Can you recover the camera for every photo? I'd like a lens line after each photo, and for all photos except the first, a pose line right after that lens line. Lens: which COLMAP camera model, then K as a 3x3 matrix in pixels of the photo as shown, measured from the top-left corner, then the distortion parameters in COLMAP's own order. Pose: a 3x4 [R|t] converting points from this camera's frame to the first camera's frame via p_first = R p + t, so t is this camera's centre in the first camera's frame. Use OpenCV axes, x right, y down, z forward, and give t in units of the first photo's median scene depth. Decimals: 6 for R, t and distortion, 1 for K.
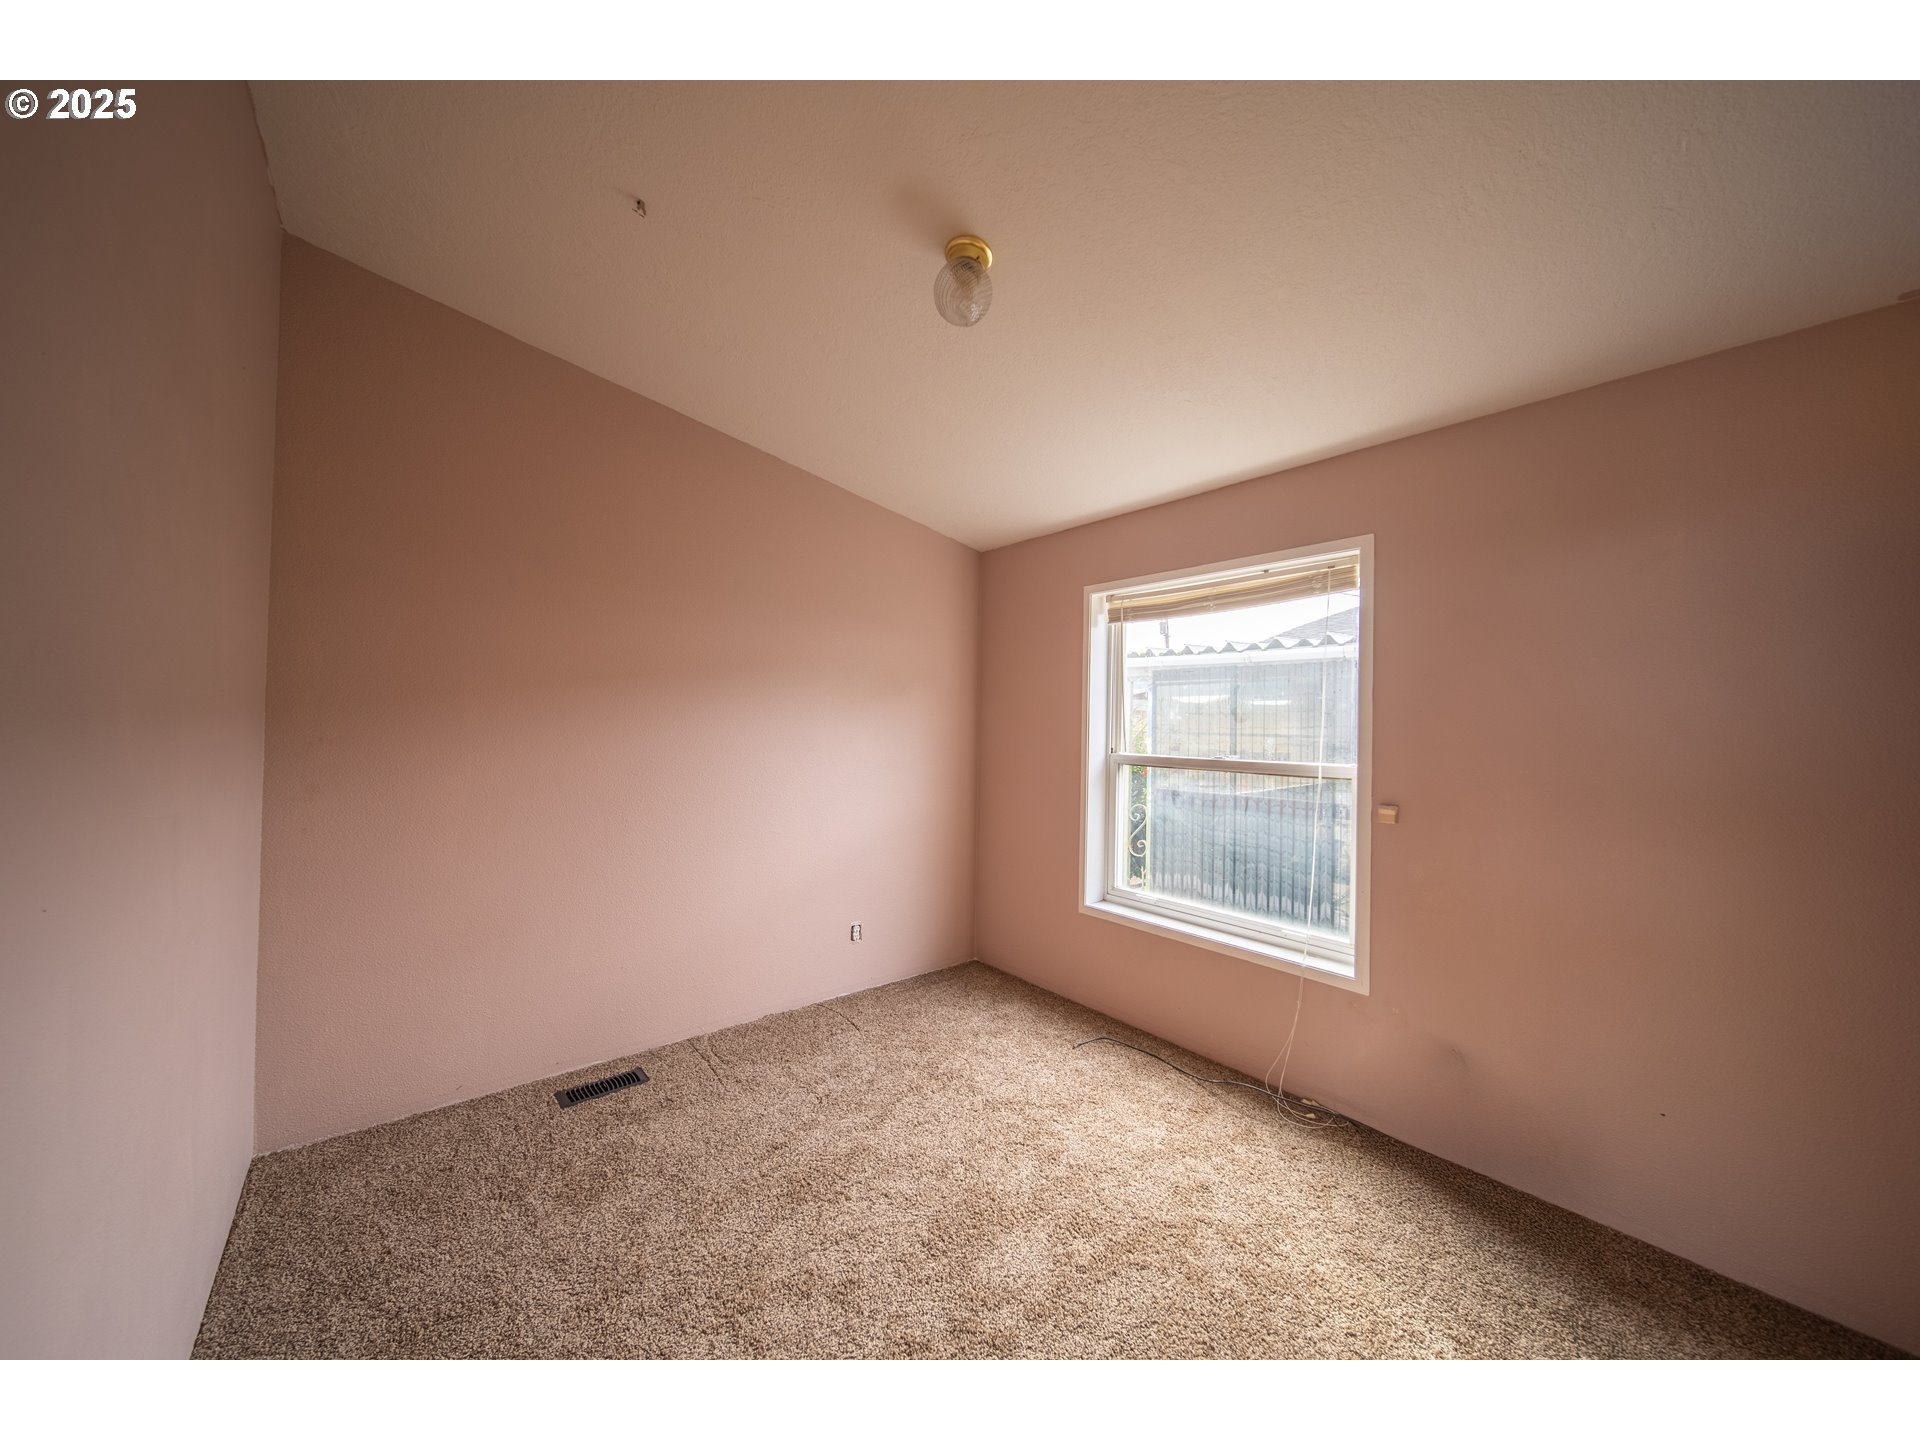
lens RADIAL K [[664.9, 0, 963.7], [0, 664.9, 721.0], [0, 0, 1]] dist [-0.003039, -0.000189]
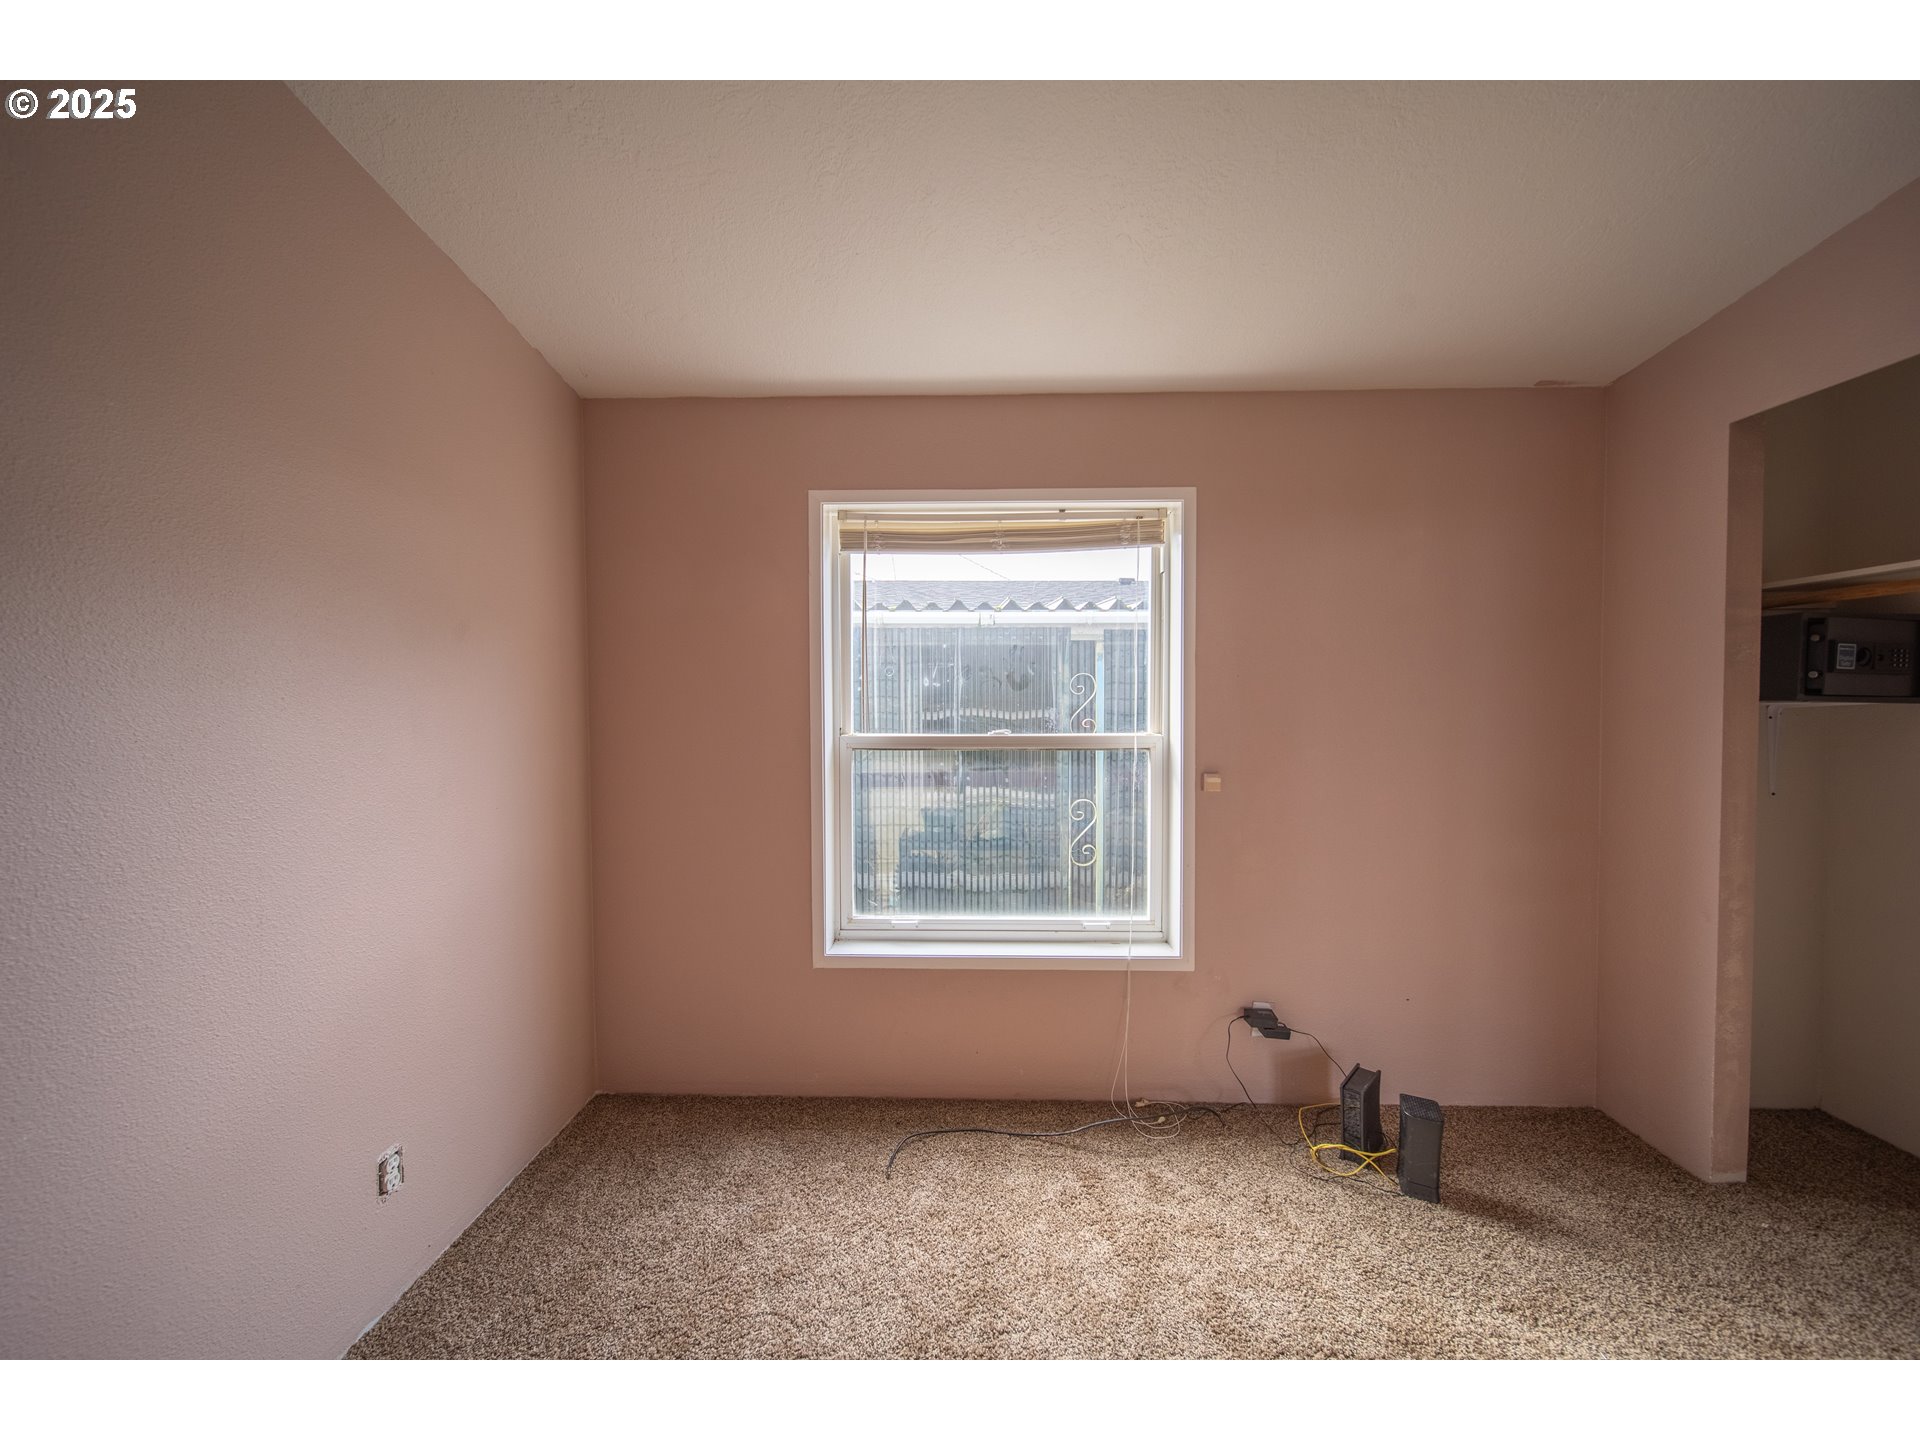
lens RADIAL K [[664.9, 0, 958.5], [0, 664.9, 717.6], [0, 0, 1]] dist [-0.003039, -0.000189]
pose [[0.669205, -0.041089, 0.741941, -0.273158], [0.009930, 0.998875, 0.046361, -0.002456], [-0.743012, -0.023657, 0.668860, 0.522872]]
